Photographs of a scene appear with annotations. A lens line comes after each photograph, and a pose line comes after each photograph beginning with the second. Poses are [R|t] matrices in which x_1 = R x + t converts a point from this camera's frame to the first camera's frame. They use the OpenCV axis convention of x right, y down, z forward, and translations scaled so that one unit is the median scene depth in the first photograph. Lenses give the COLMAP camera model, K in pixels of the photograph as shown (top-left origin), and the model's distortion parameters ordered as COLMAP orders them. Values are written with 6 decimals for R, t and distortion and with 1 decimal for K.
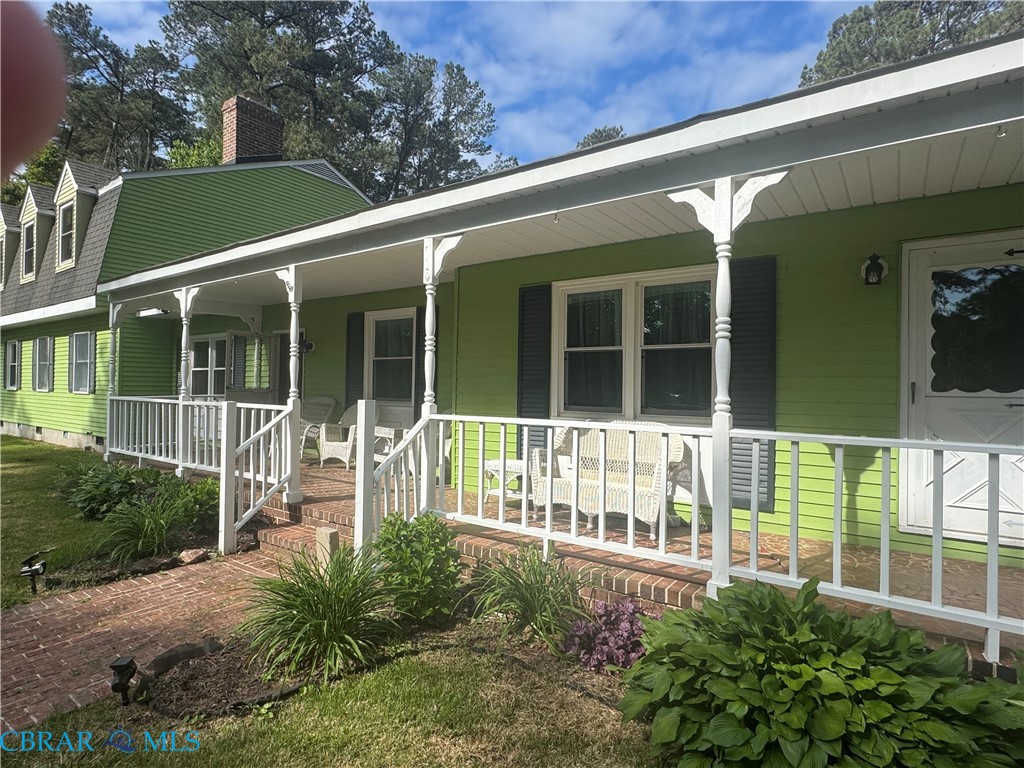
lens RADIAL K [[550.6, 0, 512.0], [0, 550.6, 384.0], [0, 0, 1]] dist [-0.002070, -0.001220]
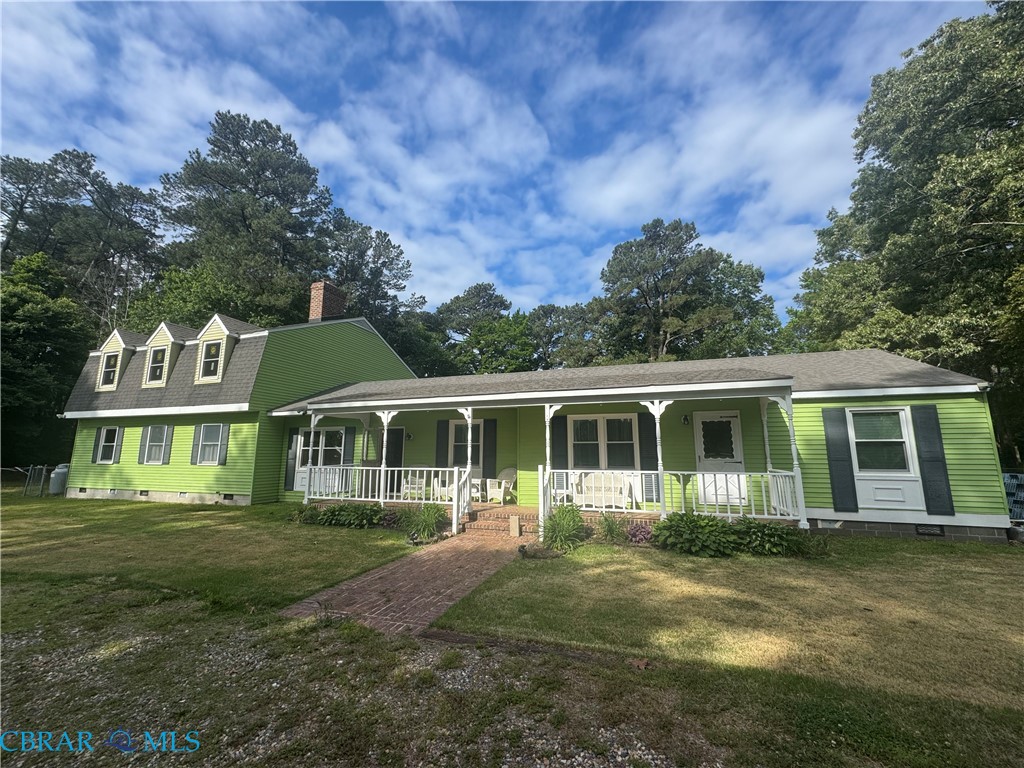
lens RADIAL K [[410.4, 0, 512.0], [0, 410.4, 384.0], [0, 0, 1]] dist [-0.001694, -0.000103]
pose [[0.957421, 0.033670, 0.286725, -0.358831], [0.011833, 0.987765, -0.155503, -0.019787], [-0.288453, 0.152275, 0.945308, -0.355153]]
